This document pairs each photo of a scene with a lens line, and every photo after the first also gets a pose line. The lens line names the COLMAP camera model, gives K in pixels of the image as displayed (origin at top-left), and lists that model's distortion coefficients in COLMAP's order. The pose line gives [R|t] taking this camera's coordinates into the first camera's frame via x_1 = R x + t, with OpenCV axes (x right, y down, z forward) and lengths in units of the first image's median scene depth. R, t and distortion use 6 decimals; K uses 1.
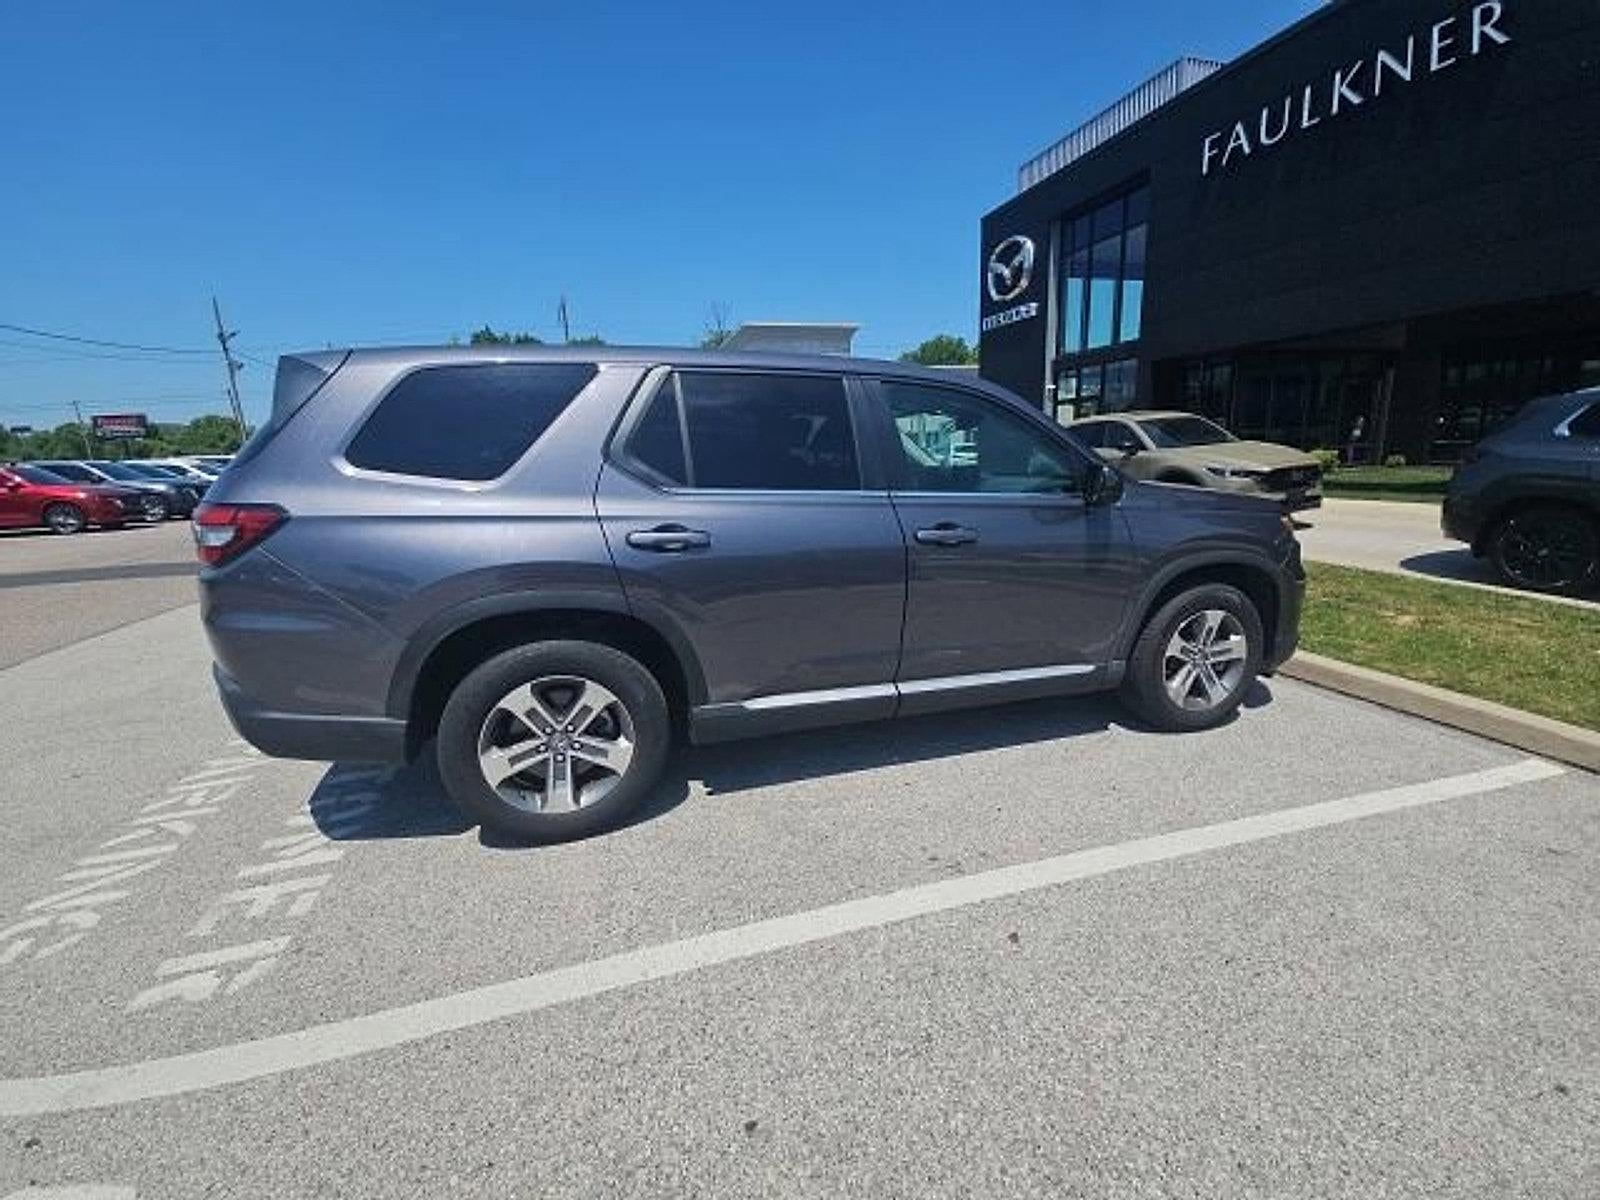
lens RADIAL K [[655.4, 0, 811.4], [0, 655.4, 601.1], [0, 0, 1]] dist [0.008500, -0.004469]
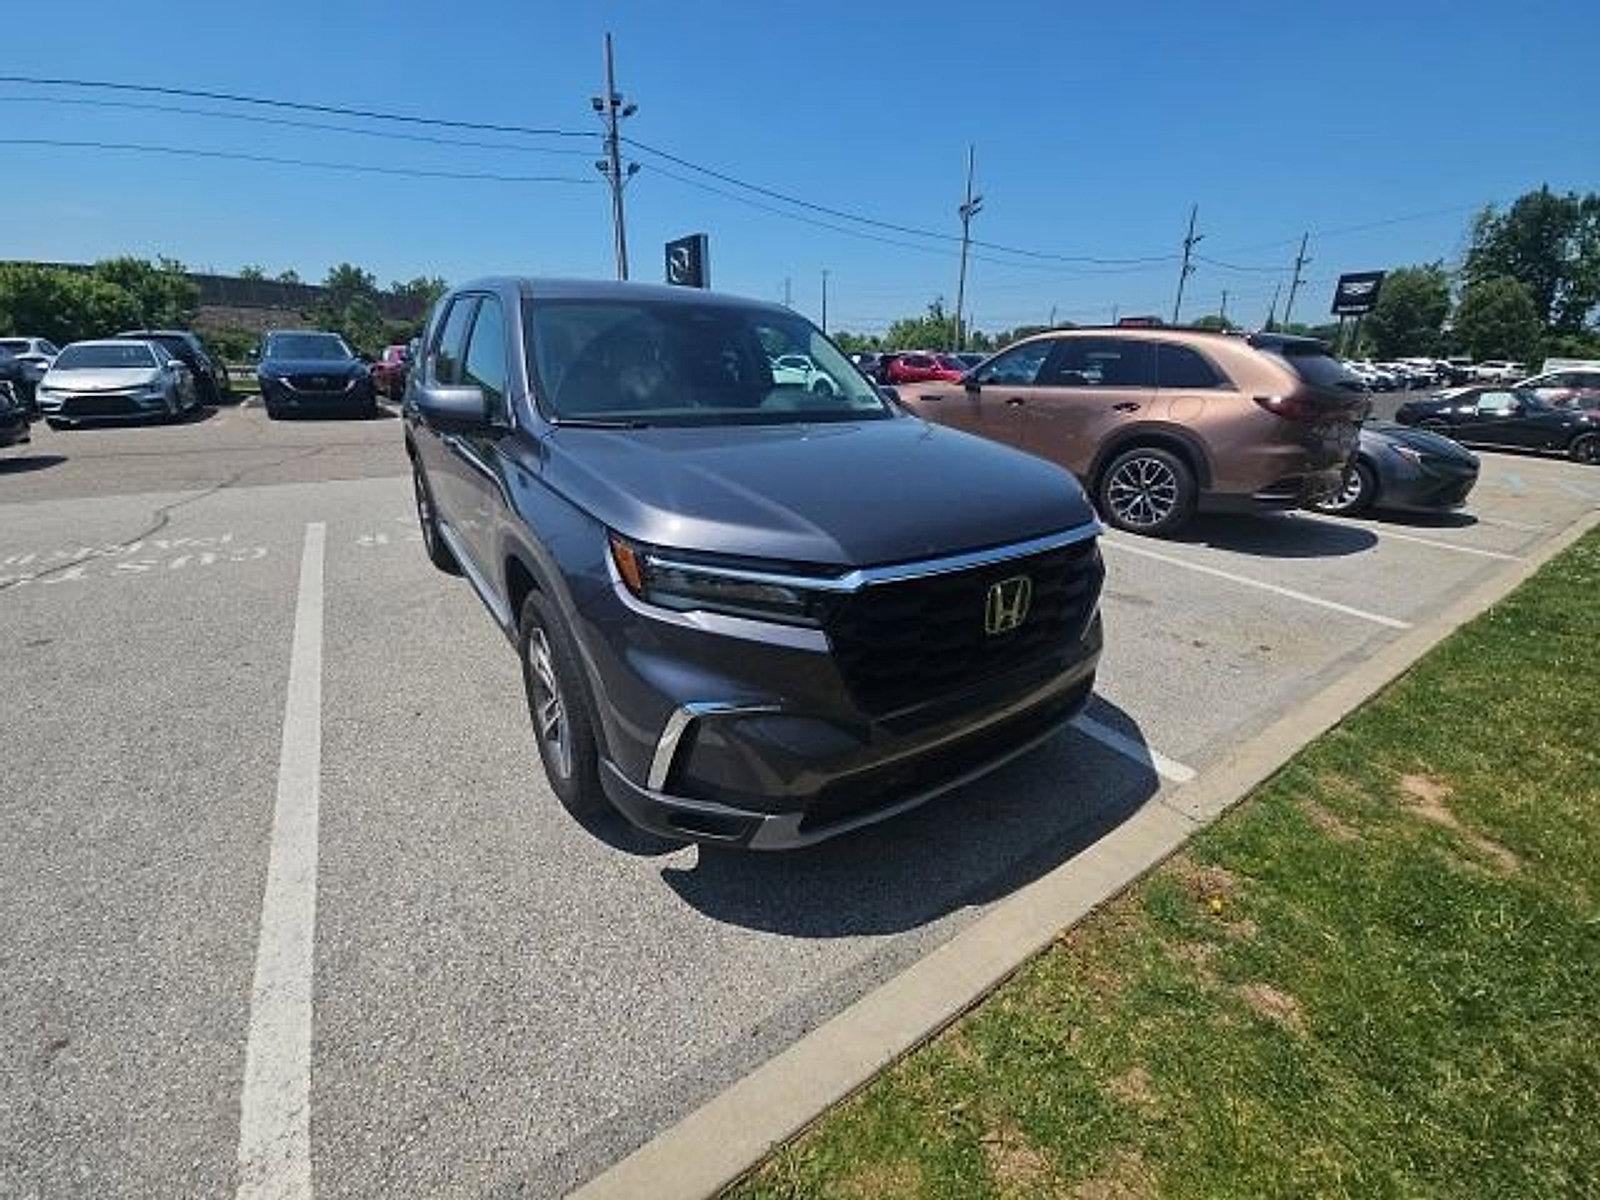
lens RADIAL K [[653.1, 0, 810.7], [0, 653.1, 596.6], [0, 0, 1]] dist [0.024793, -0.015103]
pose [[0.297900, 0.363109, -0.882840, 1.459339], [-0.245486, 0.922867, 0.296737, -0.328715], [0.922492, 0.128327, 0.364061, 1.161302]]
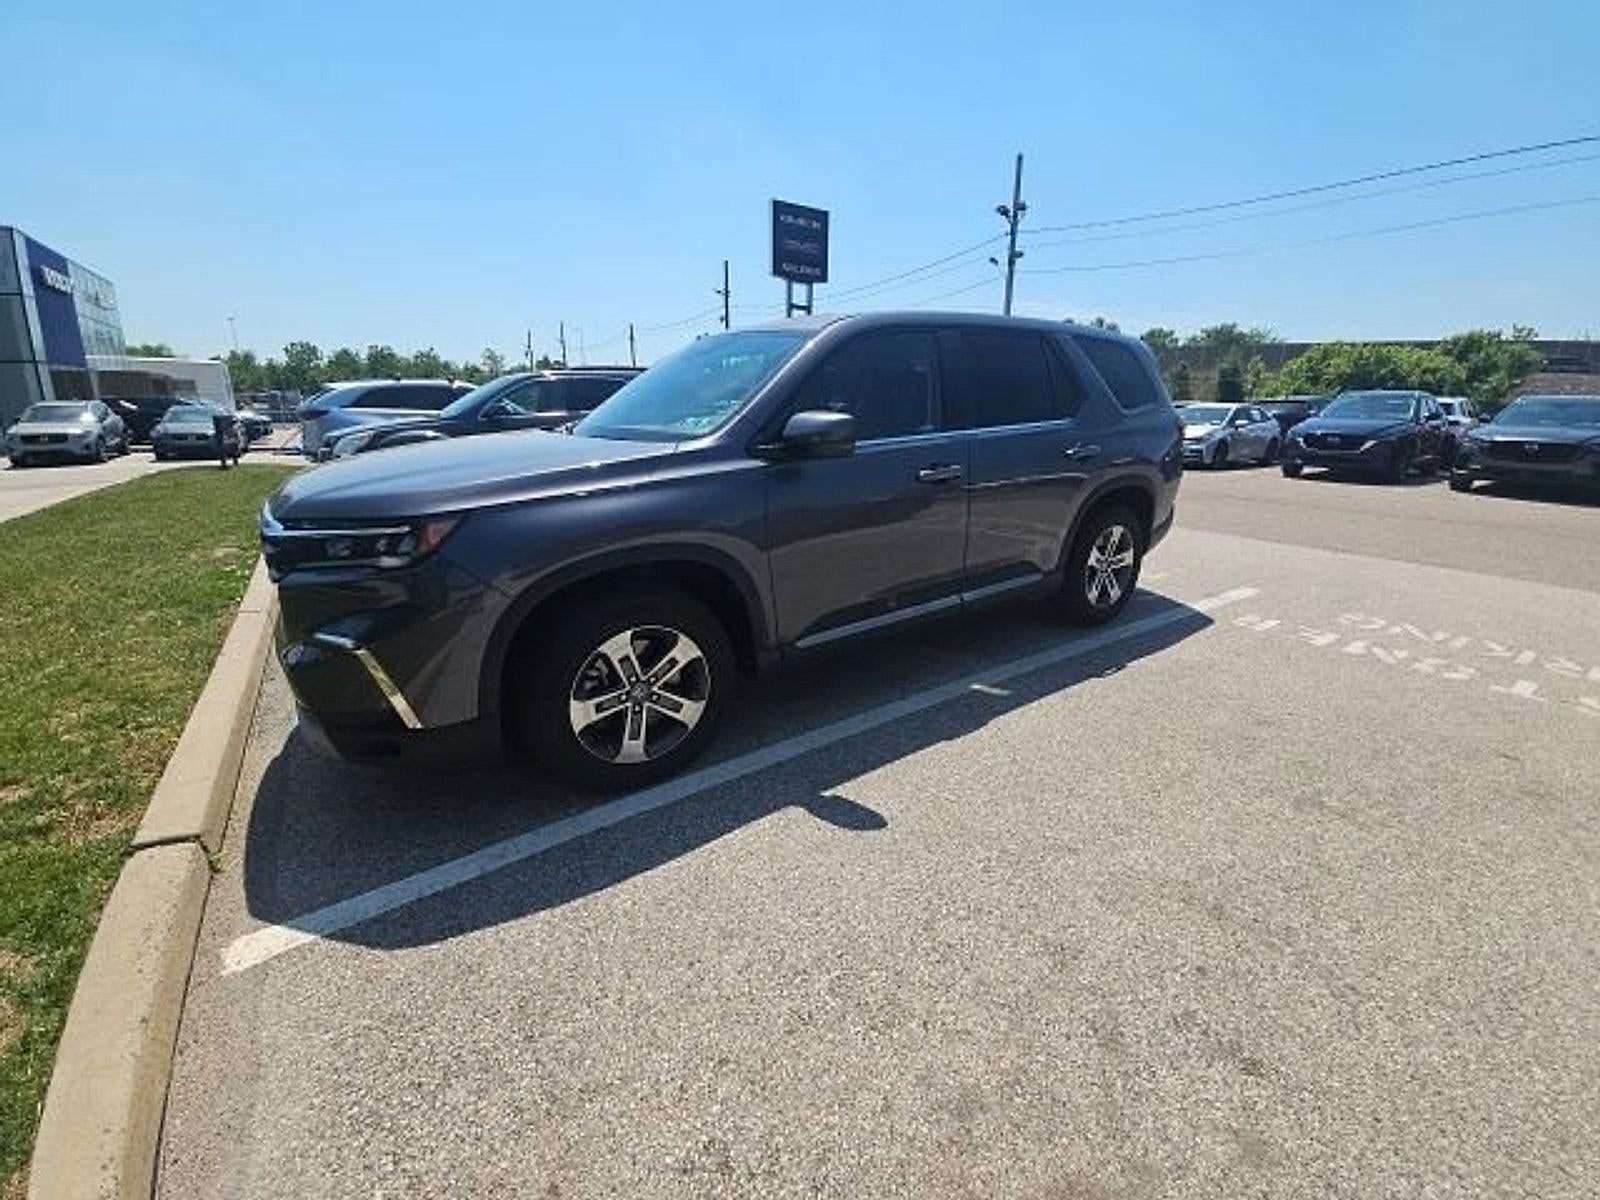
lens RADIAL K [[653.1, 0, 809.9], [0, 653.1, 583.1], [0, 0, 1]] dist [0.024793, -0.015103]
pose [[-0.952065, 0.101519, -0.288558, 0.508745], [-0.049088, 0.880395, 0.471694, -0.588104], [0.301931, 0.463248, -0.833210, 2.550835]]
